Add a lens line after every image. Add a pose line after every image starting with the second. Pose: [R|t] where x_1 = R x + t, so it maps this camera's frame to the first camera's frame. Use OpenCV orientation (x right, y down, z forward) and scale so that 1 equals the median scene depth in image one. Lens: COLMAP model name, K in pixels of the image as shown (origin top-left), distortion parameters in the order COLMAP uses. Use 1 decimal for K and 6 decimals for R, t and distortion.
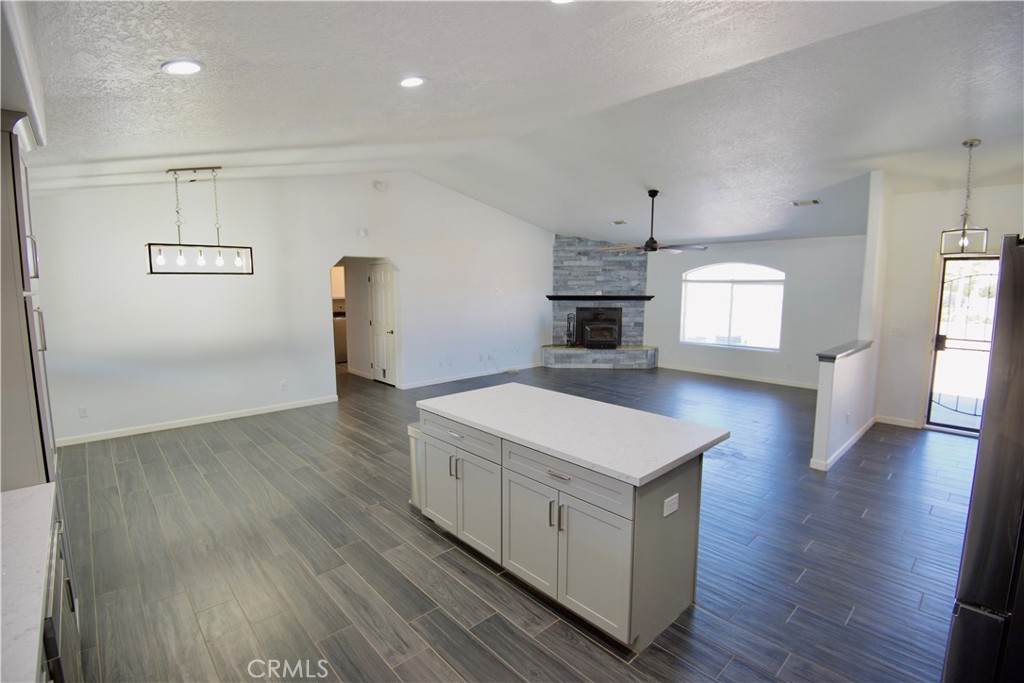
lens RADIAL K [[475.9, 0, 502.0], [0, 475.9, 343.5], [0, 0, 1]] dist [-0.017397, -0.004270]
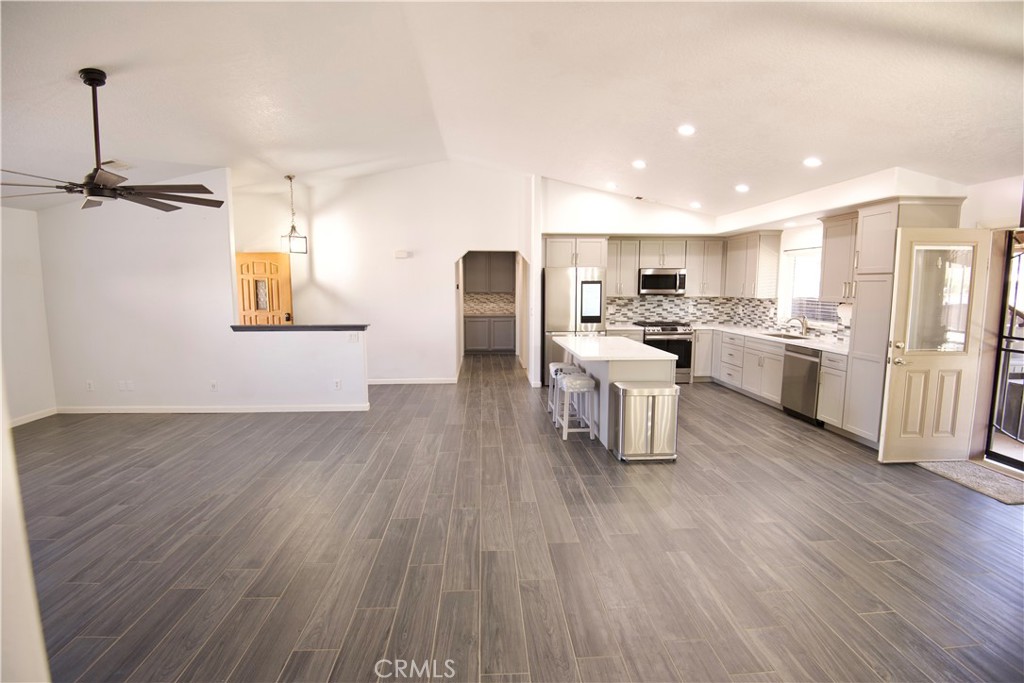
lens RADIAL K [[475.9, 0, 508.0], [0, 475.9, 338.2], [0, 0, 1]] dist [-0.017397, -0.004270]
pose [[-0.781621, -0.074644, 0.619271, -0.407787], [0.077278, 0.973577, 0.214887, -0.166004], [-0.618948, 0.215816, -0.755200, 1.481701]]
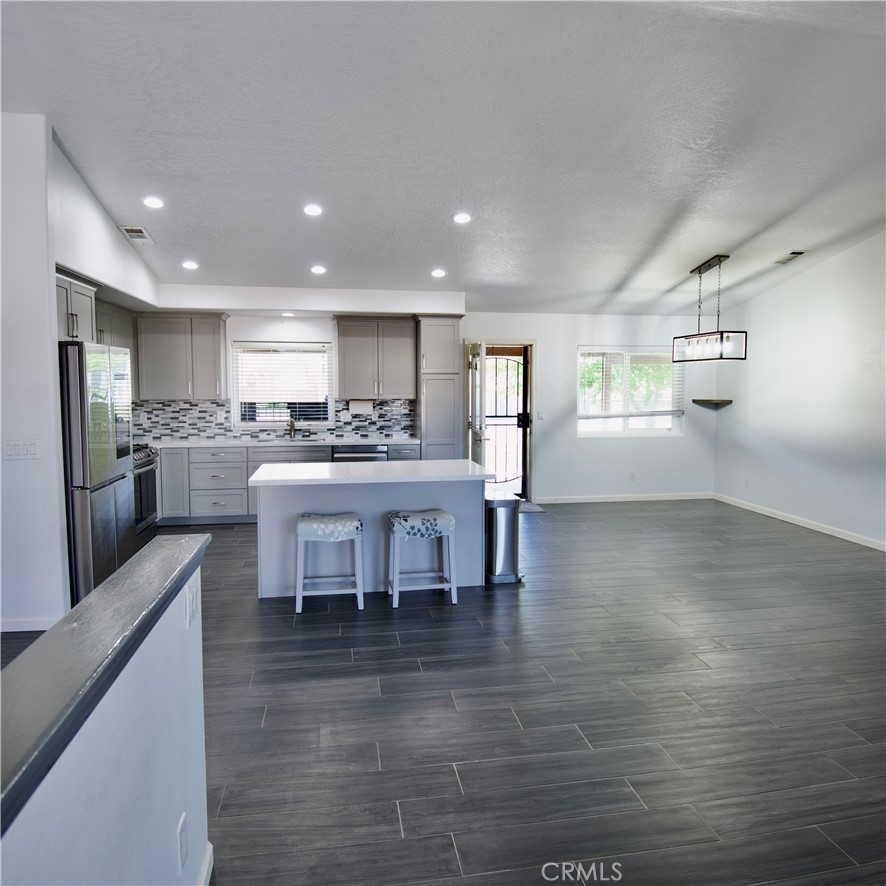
lens RADIAL K [[610.4, 0, 442.1], [0, 610.4, 435.9], [0, 0, 1]] dist [-0.009136, -0.001883]
pose [[-0.524606, 0.060376, -0.849201, 0.783697], [-0.116517, 0.983004, 0.141869, -0.102525], [0.843334, 0.173372, -0.508655, 1.118894]]
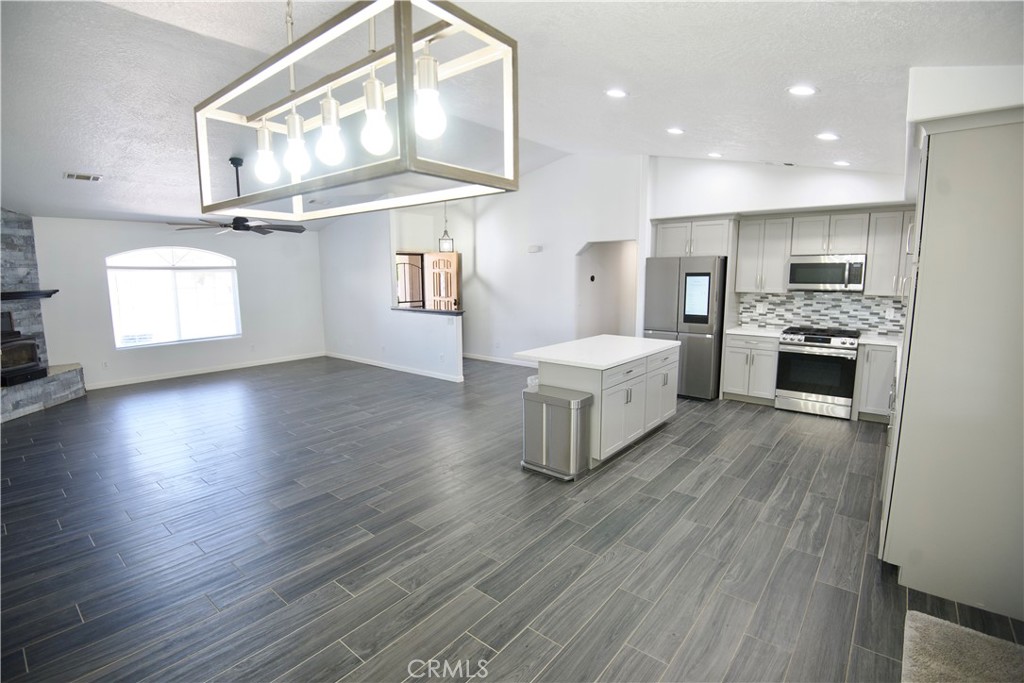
lens RADIAL K [[475.9, 0, 514.8], [0, 475.9, 336.3], [0, 0, 1]] dist [-0.017397, -0.004270]
pose [[-0.150242, -0.132460, 0.979735, -0.808173], [0.131979, 0.979427, 0.152658, -0.095373], [-0.979800, 0.152240, -0.129669, 0.856990]]
